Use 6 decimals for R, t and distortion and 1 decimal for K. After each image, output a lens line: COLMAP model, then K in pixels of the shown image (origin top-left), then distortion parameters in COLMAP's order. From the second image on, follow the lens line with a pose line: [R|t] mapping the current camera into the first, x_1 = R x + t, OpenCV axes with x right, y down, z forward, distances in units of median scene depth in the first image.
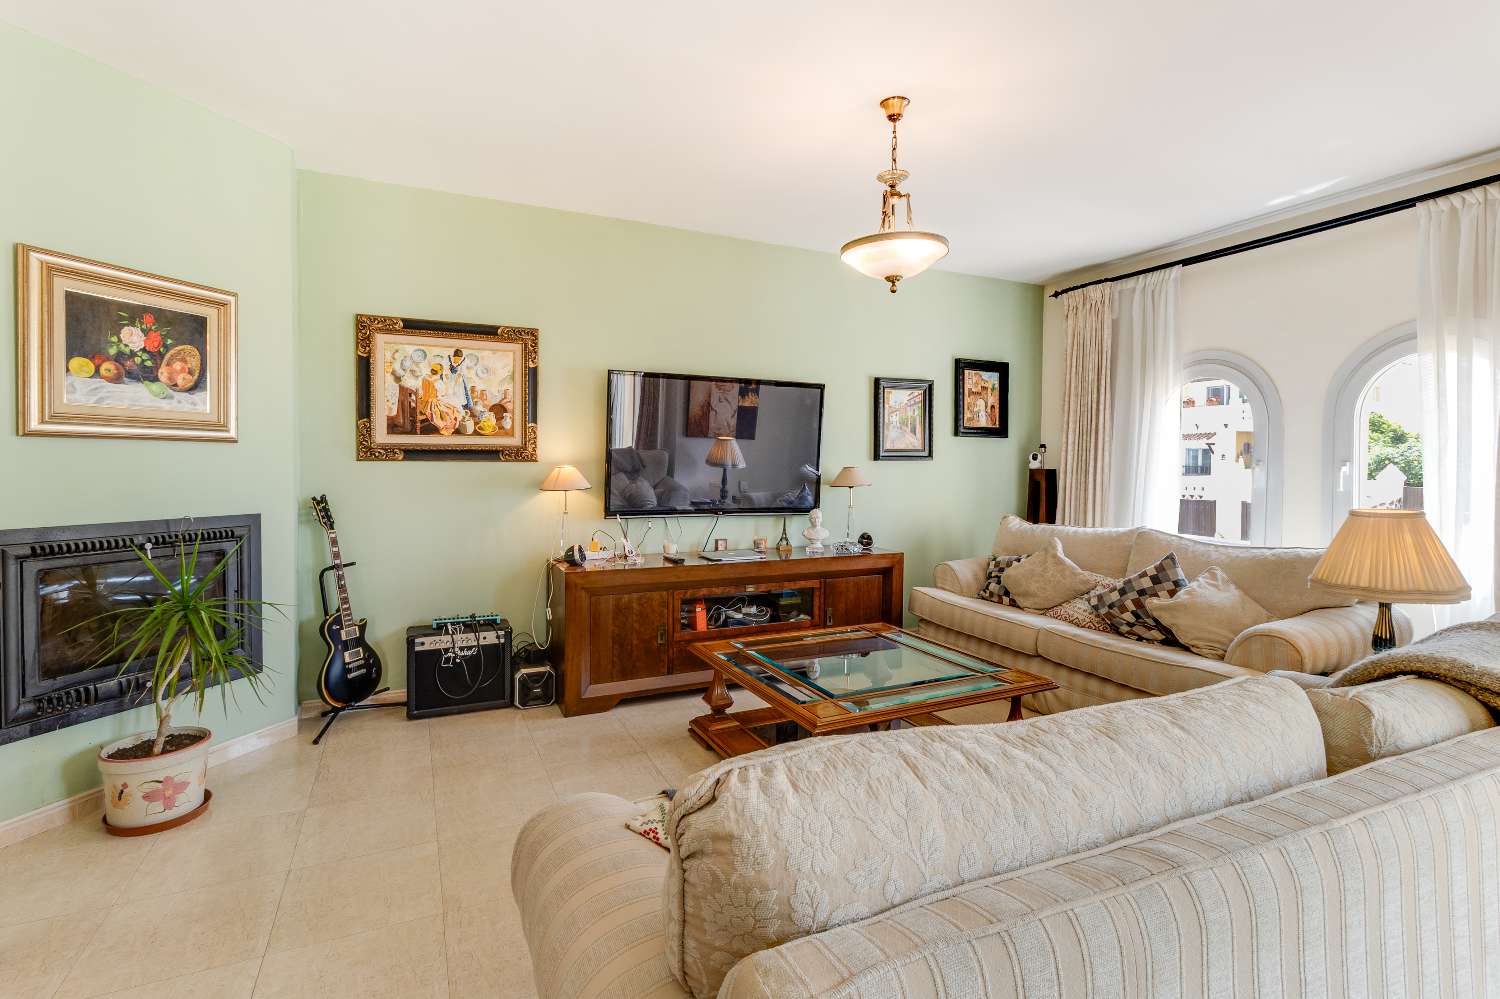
lens RADIAL K [[717.8, 0, 749.5], [0, 717.8, 480.0], [0, 0, 1]] dist [-0.001293, 0.001656]
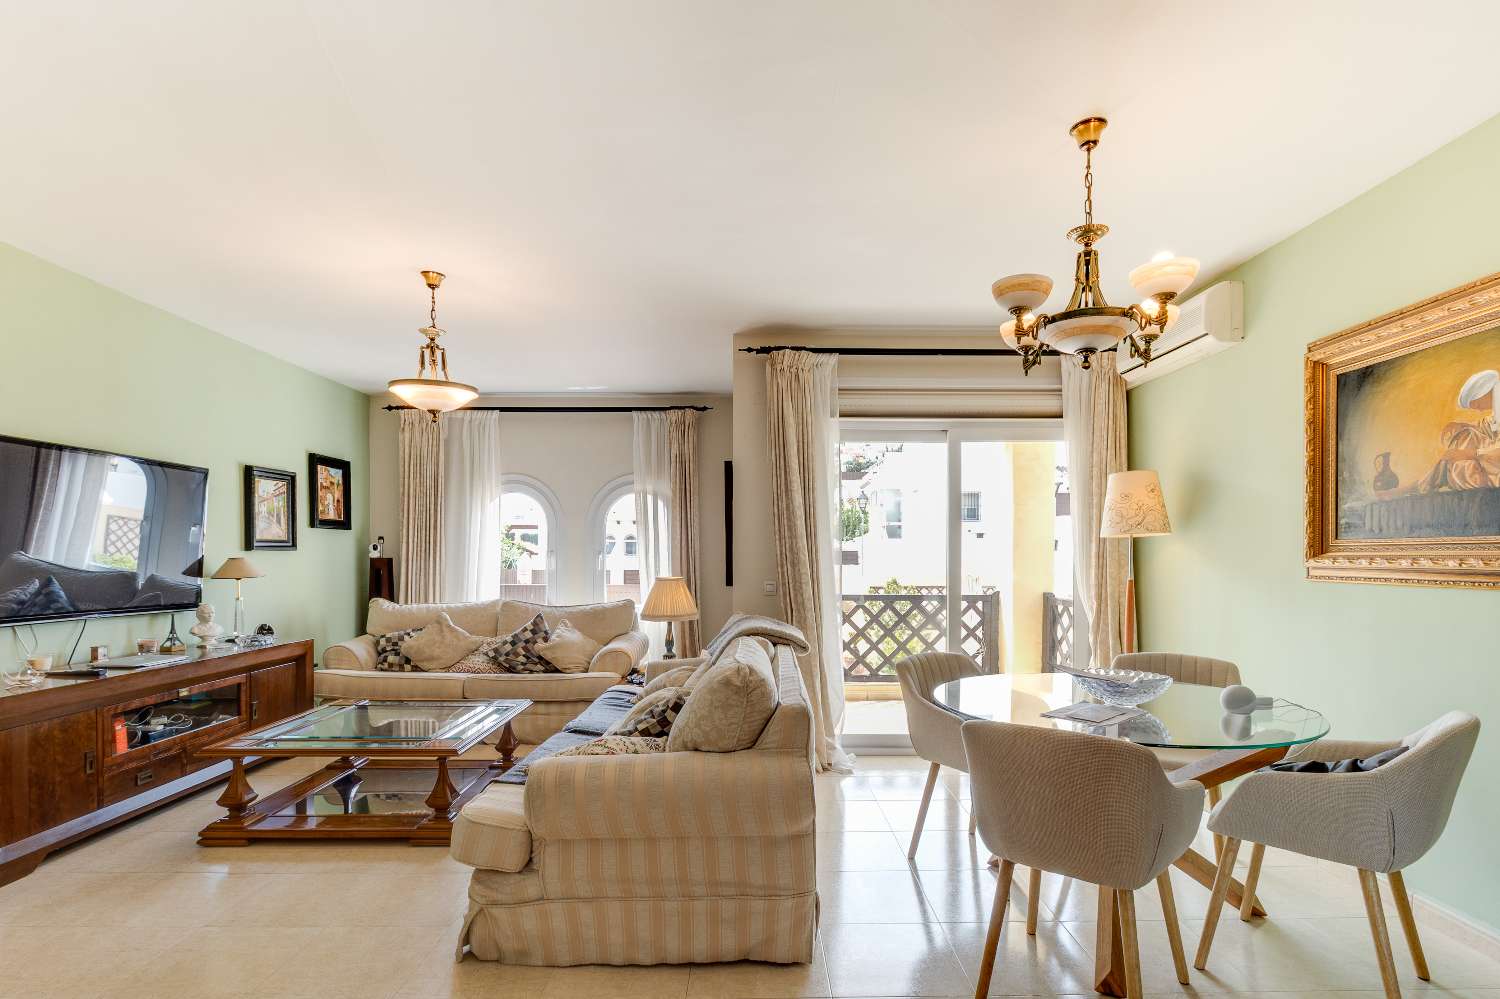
lens RADIAL K [[717.8, 0, 778.4], [0, 717.8, 573.2], [0, 0, 1]] dist [-0.001293, 0.001656]
pose [[0.399316, -0.028149, 0.916381, -0.570234], [0.019502, 0.999563, 0.022207, -0.005730], [-0.916606, 0.009003, 0.399691, -0.060315]]
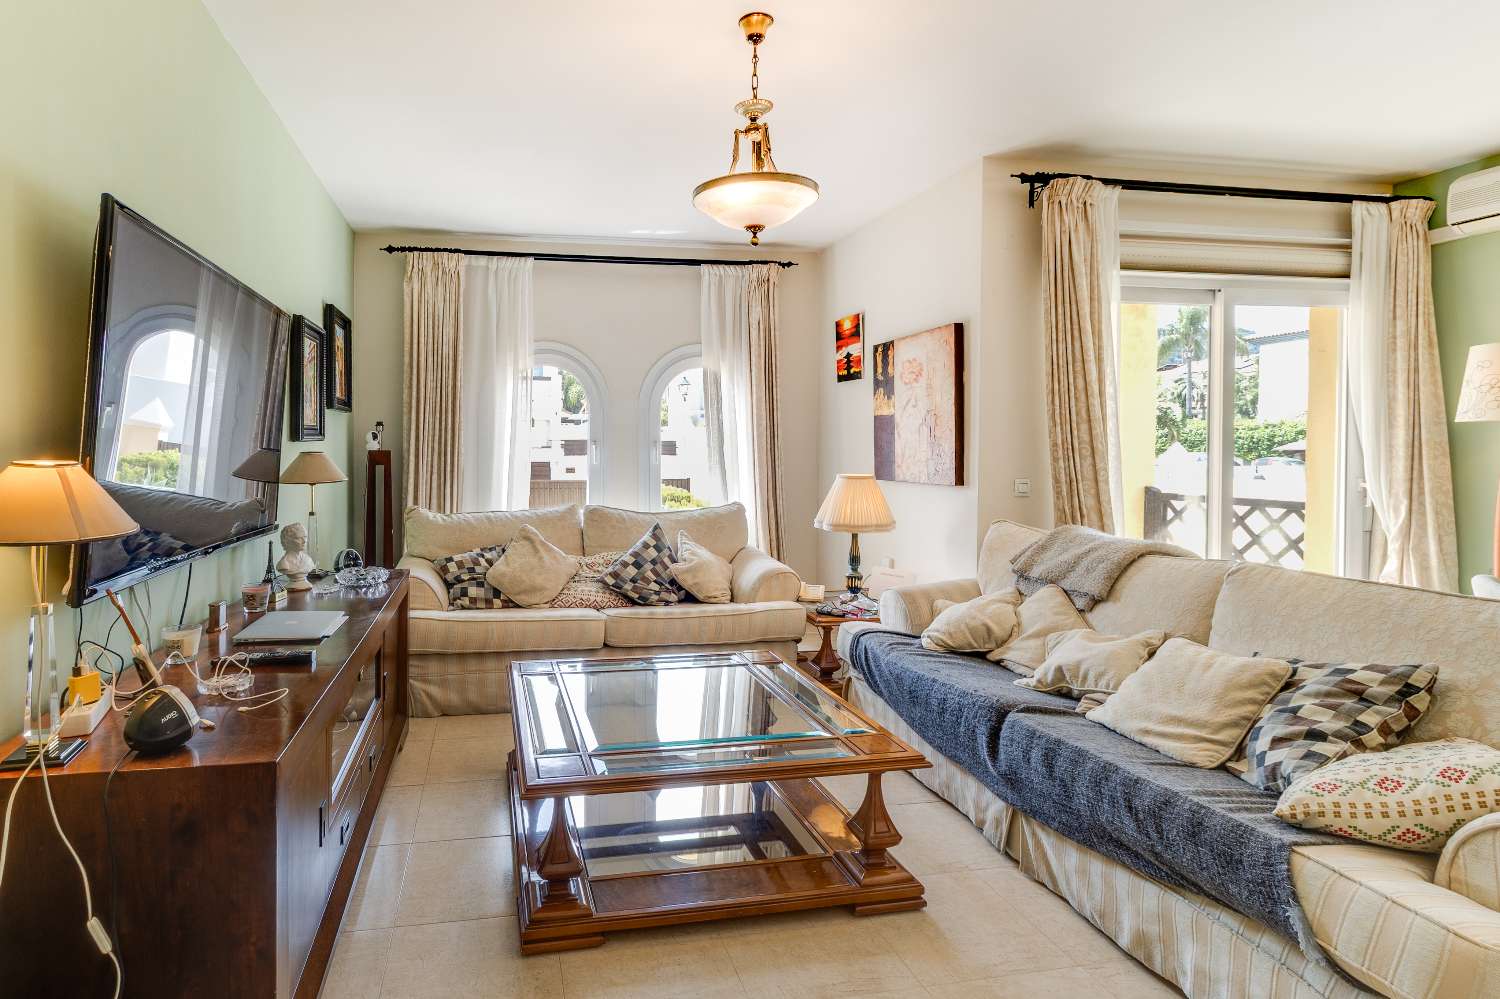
lens RADIAL K [[746.0, 0, 632.5], [0, 746.0, 453.3], [0, 0, 1]] dist [-0.004342, -0.000592]
pose [[0.260320, -0.015370, 0.965400, -0.534595], [0.022379, 0.999701, 0.009882, -0.020013], [-0.965263, 0.019032, 0.260586, 0.703450]]
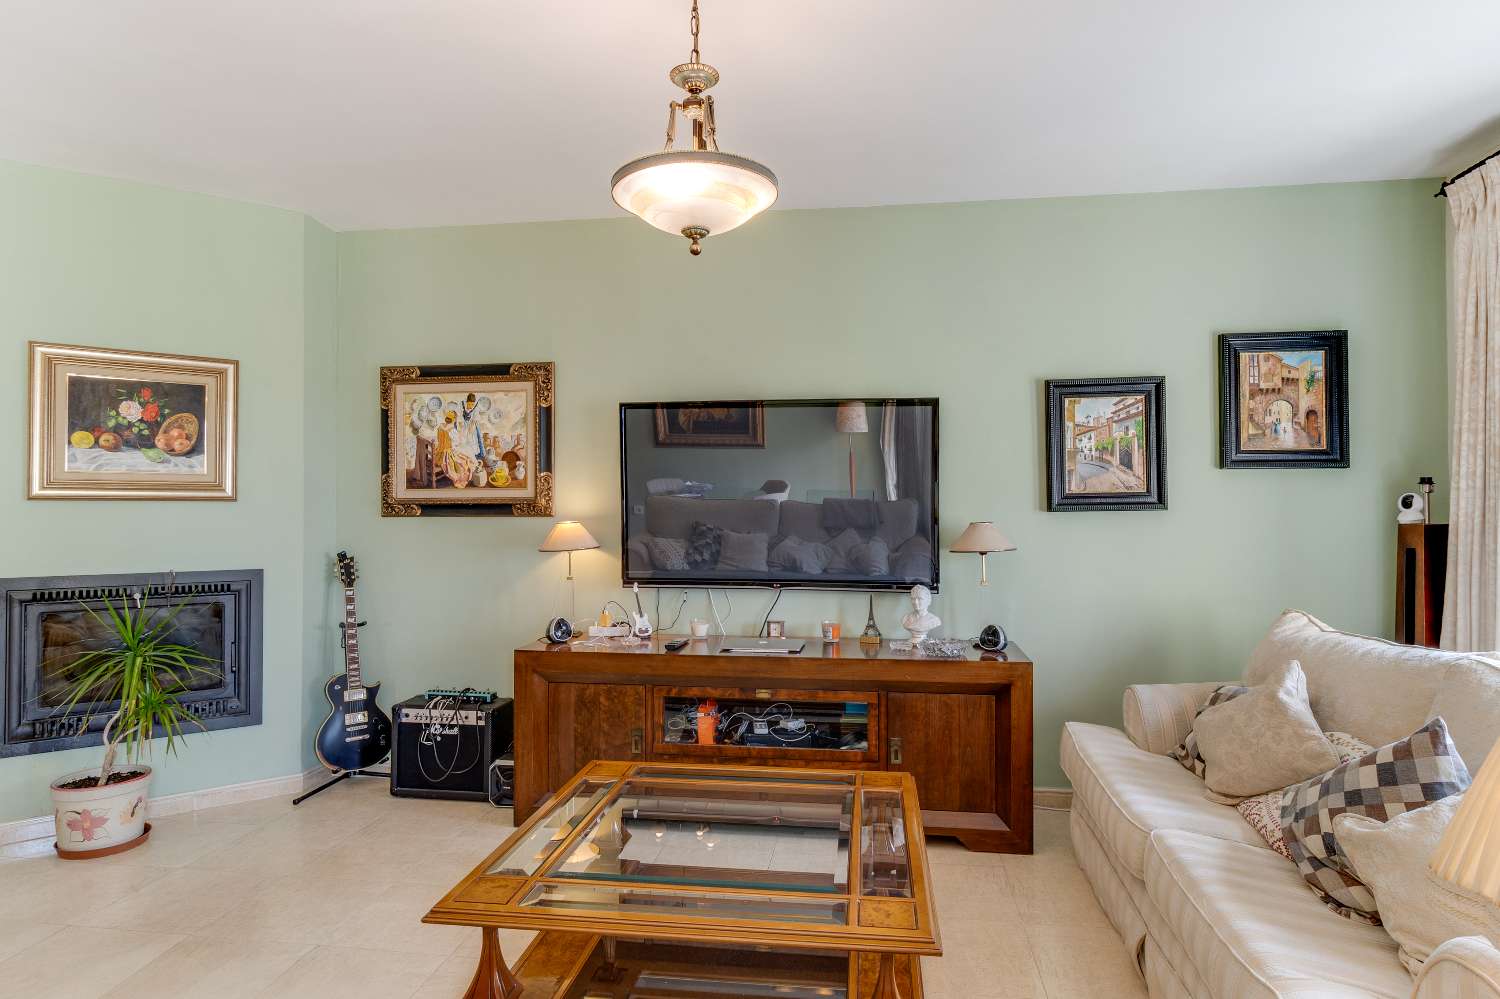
lens RADIAL K [[860.5, 0, 776.5], [0, 860.5, 493.8], [0, 0, 1]] dist [-0.003610, 0.003715]
pose [[0.832525, -0.017763, -0.553702, 0.526055], [-0.006342, 0.999115, -0.041589, -0.012473], [0.553951, 0.038135, 0.831675, 0.315279]]
